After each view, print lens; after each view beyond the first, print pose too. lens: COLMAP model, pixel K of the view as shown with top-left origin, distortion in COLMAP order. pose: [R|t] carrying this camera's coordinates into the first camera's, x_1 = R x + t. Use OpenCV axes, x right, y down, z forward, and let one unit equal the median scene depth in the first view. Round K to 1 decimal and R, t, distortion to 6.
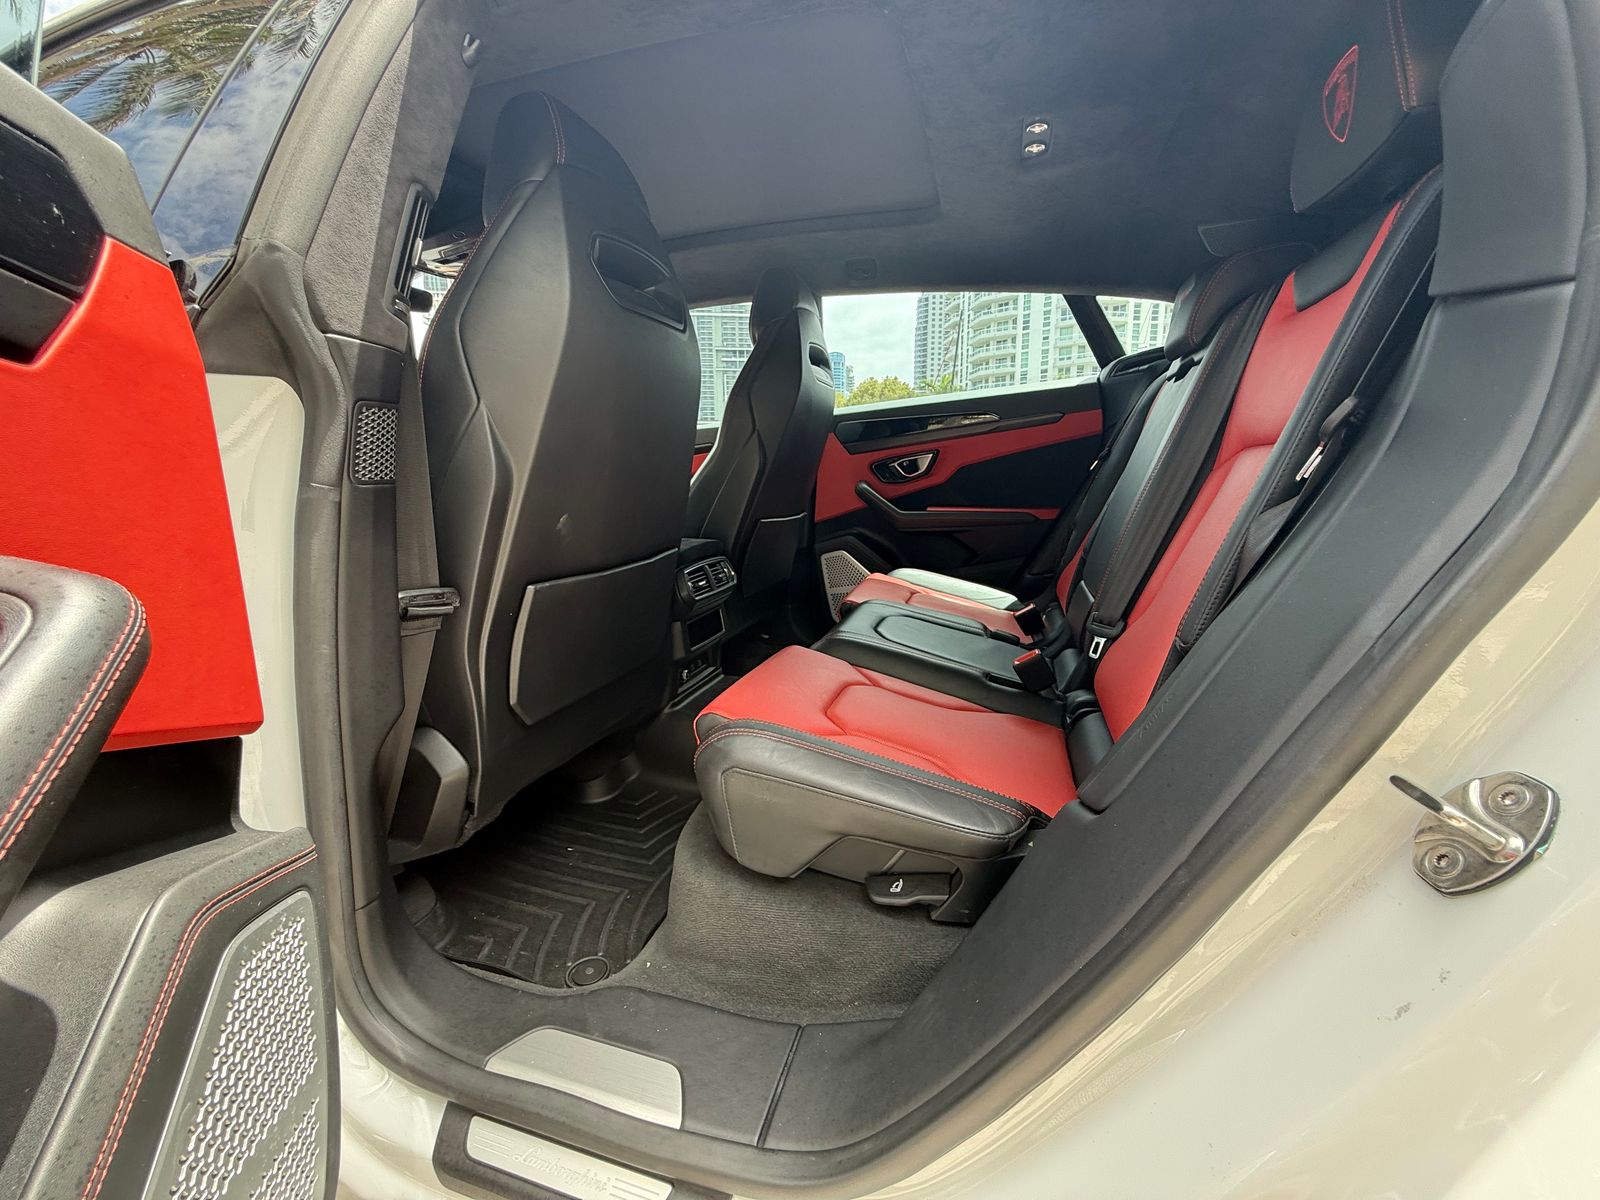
lens RADIAL K [[638.5, 0, 797.3], [0, 638.5, 599.4], [0, 0, 1]] dist [0.000928, 0.000195]
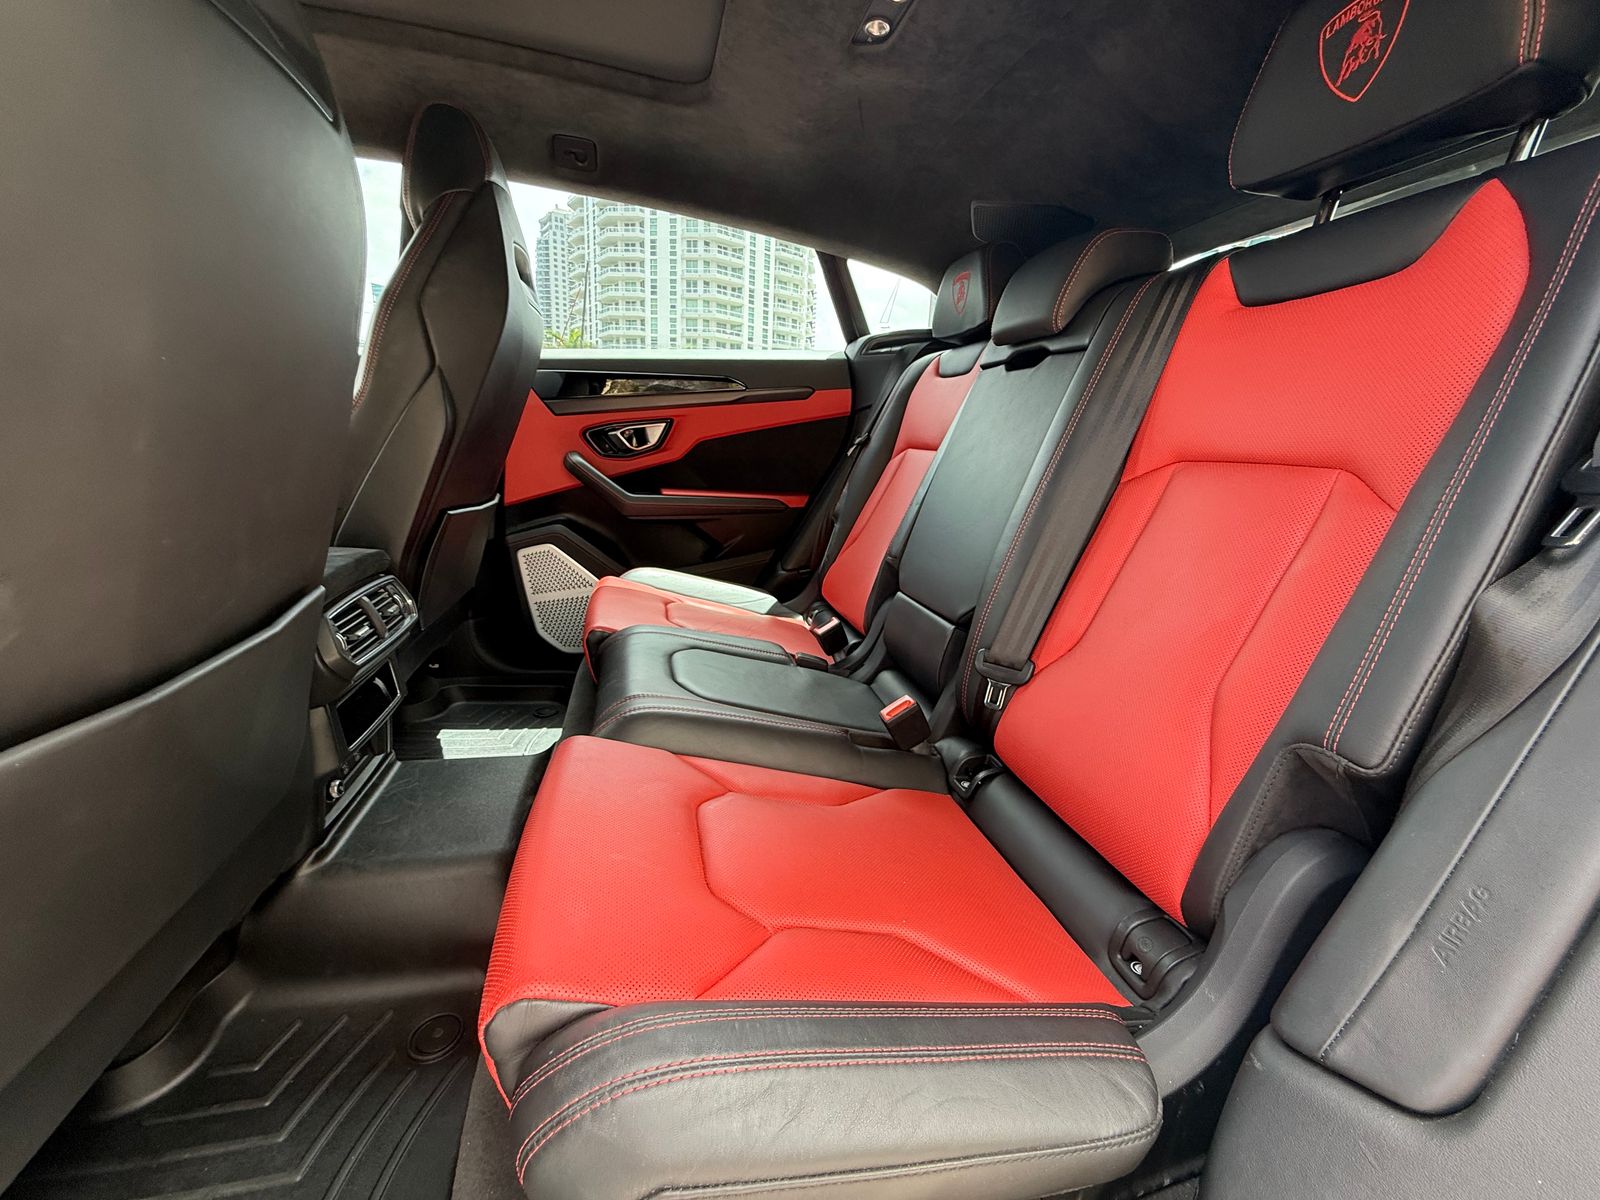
lens RADIAL K [[641.0, 0, 797.6], [0, 641.0, 601.1], [0, 0, 1]] dist [0.000490, -0.000133]
pose [[0.854637, -0.067790, 0.514782, -0.097026], [0.038605, 0.996992, 0.067198, -0.066806], [-0.517789, -0.037557, 0.854684, 0.274395]]
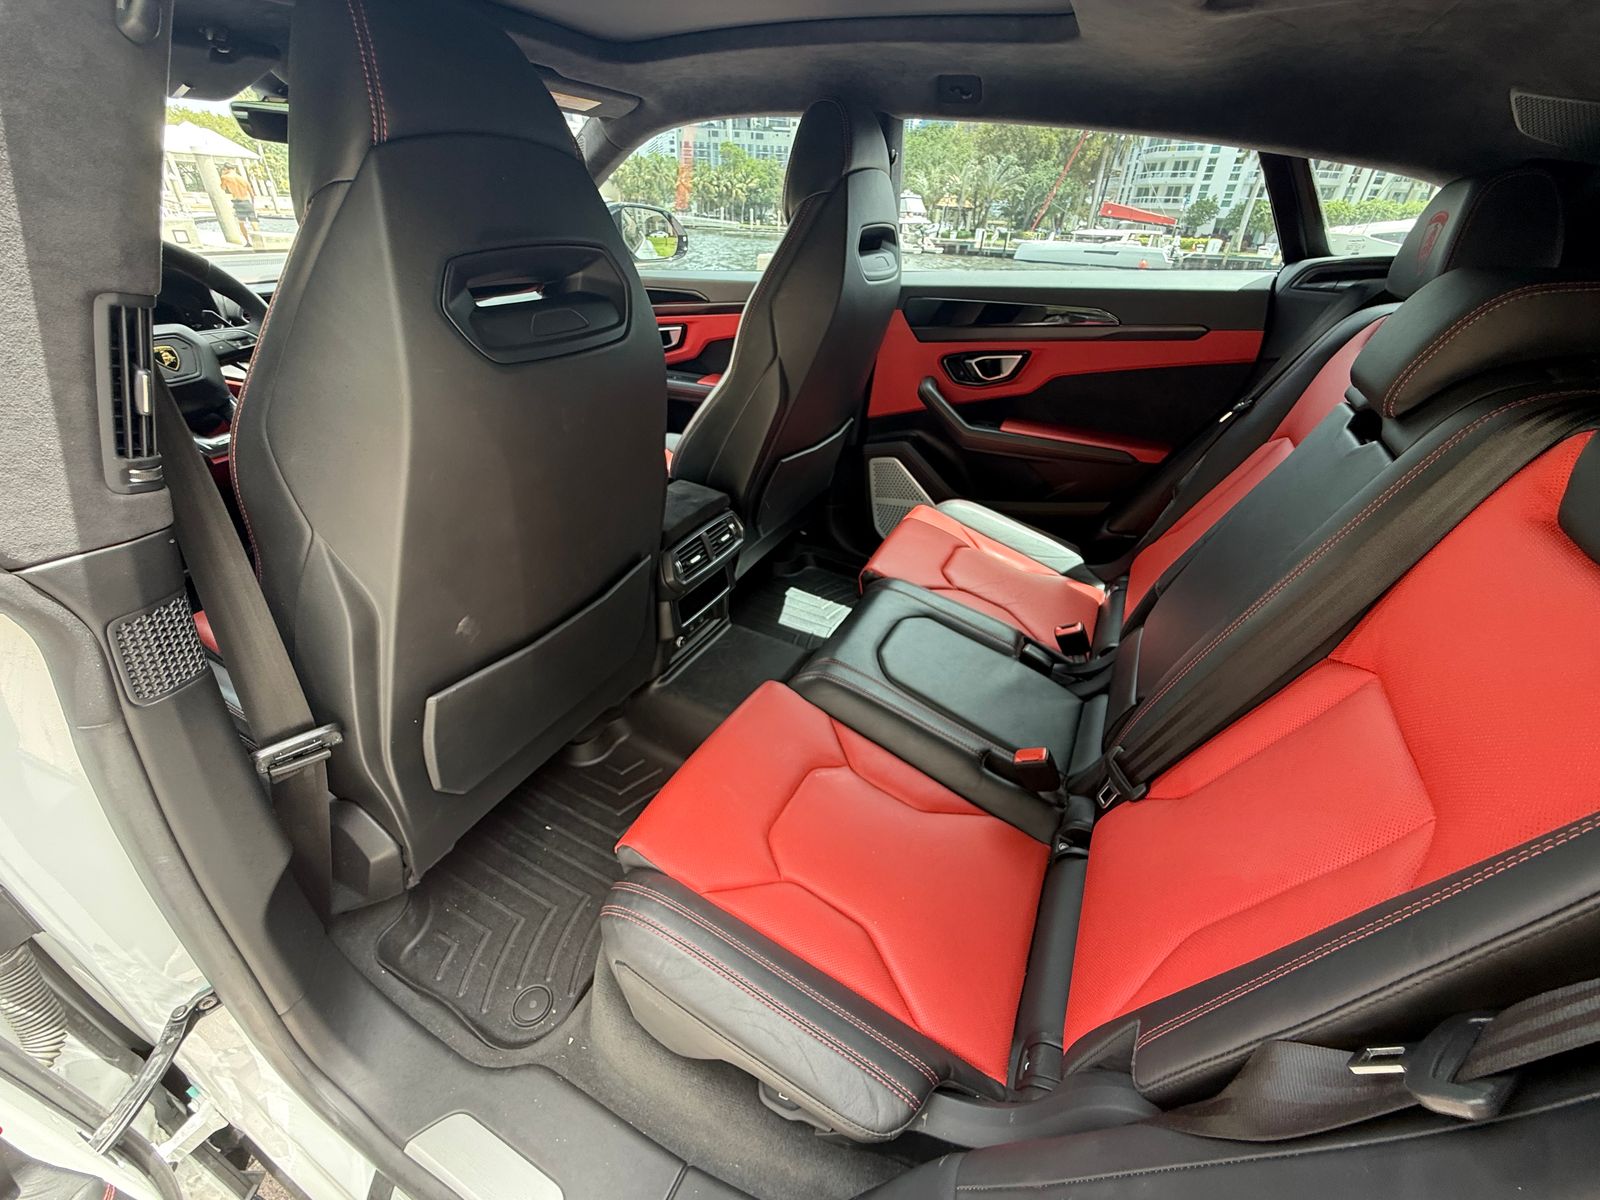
lens RADIAL K [[641.0, 0, 797.6], [0, 641.0, 601.1], [0, 0, 1]] dist [0.000490, -0.000133]
pose [[0.985815, 0.125619, -0.111307, 0.083919], [-0.078322, 0.930862, 0.356877, -0.262435], [0.148442, -0.343096, 0.927497, 0.160396]]
